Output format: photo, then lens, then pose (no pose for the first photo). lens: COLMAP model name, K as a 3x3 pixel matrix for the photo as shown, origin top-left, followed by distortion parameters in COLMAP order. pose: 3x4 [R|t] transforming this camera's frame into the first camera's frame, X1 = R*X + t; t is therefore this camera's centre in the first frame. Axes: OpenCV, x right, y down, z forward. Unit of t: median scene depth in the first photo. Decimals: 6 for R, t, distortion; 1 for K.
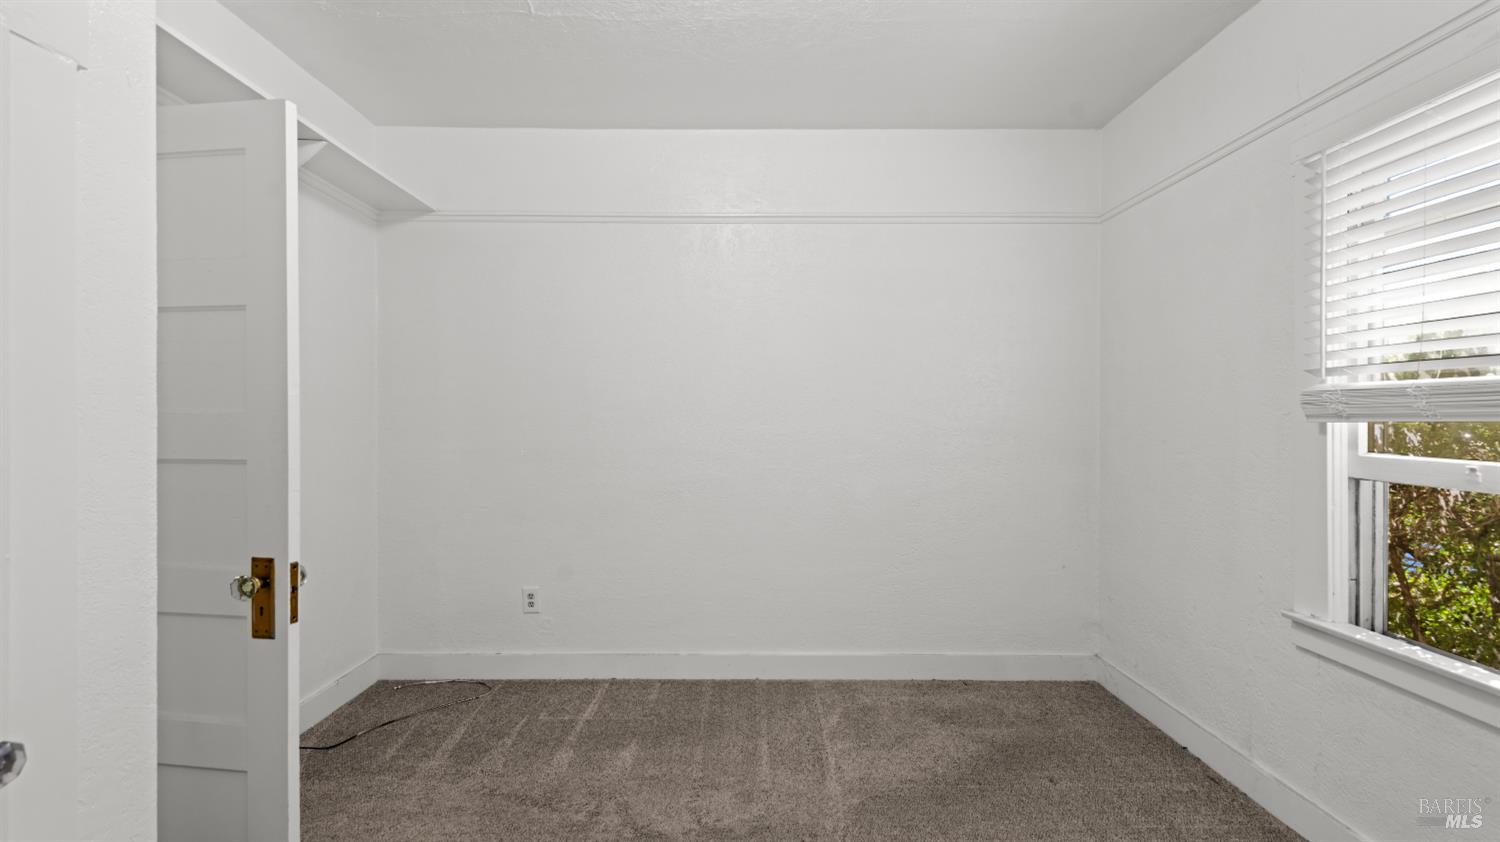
lens RADIAL K [[798.9, 0, 750.0], [0, 798.9, 421.0], [0, 0, 1]] dist [0.001478, 0.000490]
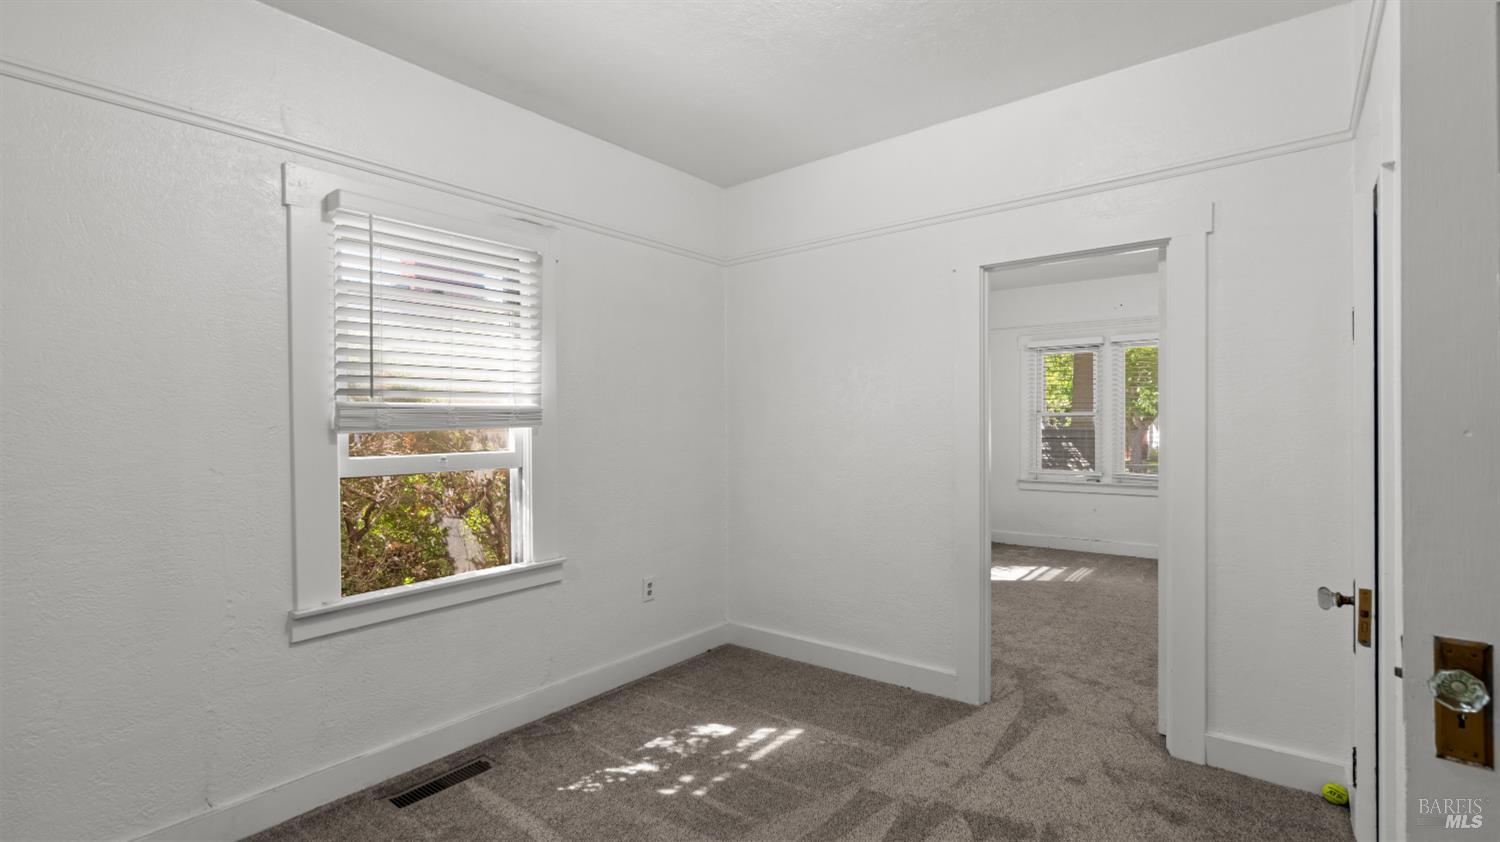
lens RADIAL K [[675.2, 0, 750.0], [0, 675.2, 421.0], [0, 0, 1]] dist [-0.003217, 0.000740]
pose [[-0.787173, 0.011397, 0.616627, -0.423025], [0.016468, 0.999861, 0.002542, -0.009369], [-0.616512, 0.012156, -0.787252, 1.582875]]
